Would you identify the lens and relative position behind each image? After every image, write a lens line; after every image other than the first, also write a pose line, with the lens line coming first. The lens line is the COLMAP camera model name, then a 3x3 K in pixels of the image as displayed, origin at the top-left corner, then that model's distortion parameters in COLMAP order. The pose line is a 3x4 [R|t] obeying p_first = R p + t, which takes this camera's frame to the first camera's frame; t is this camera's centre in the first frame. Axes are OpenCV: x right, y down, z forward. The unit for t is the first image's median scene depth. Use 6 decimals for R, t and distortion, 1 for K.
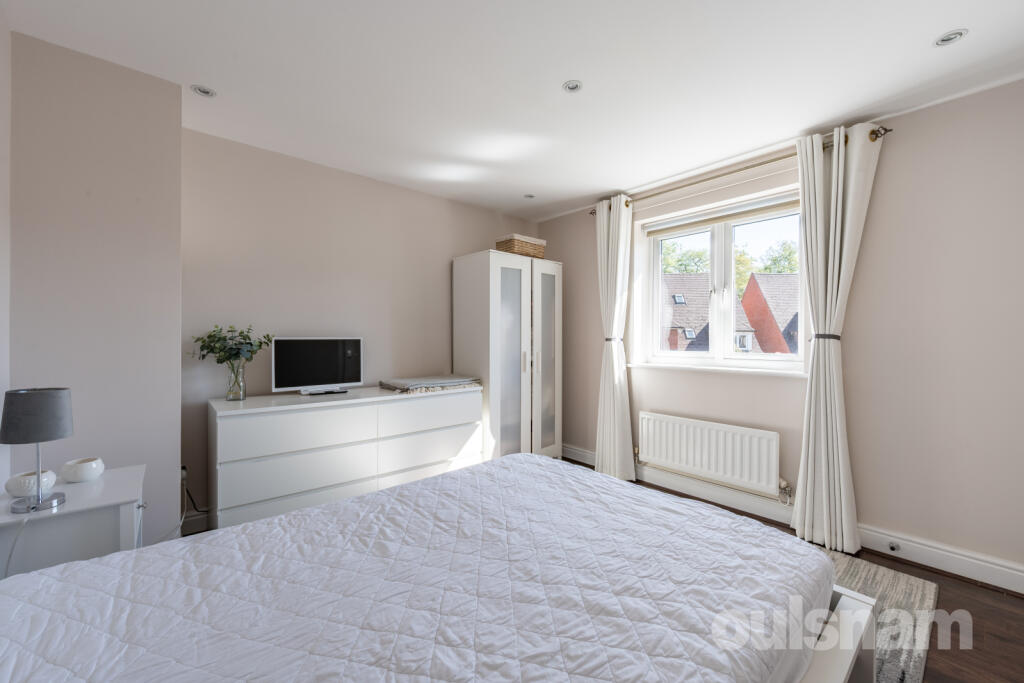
lens RADIAL K [[403.6, 0, 512.0], [0, 403.6, 341.5], [0, 0, 1]] dist [-0.000799, -0.000112]
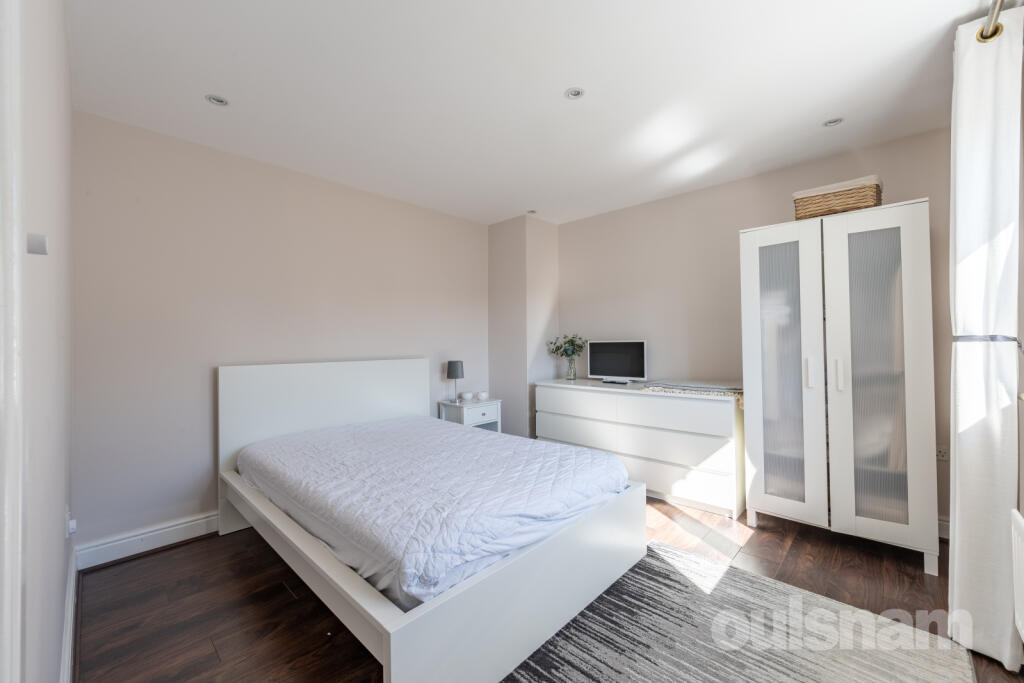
lens RADIAL K [[403.6, 0, 512.0], [0, 403.6, 341.5], [0, 0, 1]] dist [-0.000799, -0.000112]
pose [[0.103088, -0.006981, -0.994648, 0.765345], [0.000351, 0.999976, -0.006982, 0.001970], [0.994672, 0.000370, 0.103088, 0.494136]]
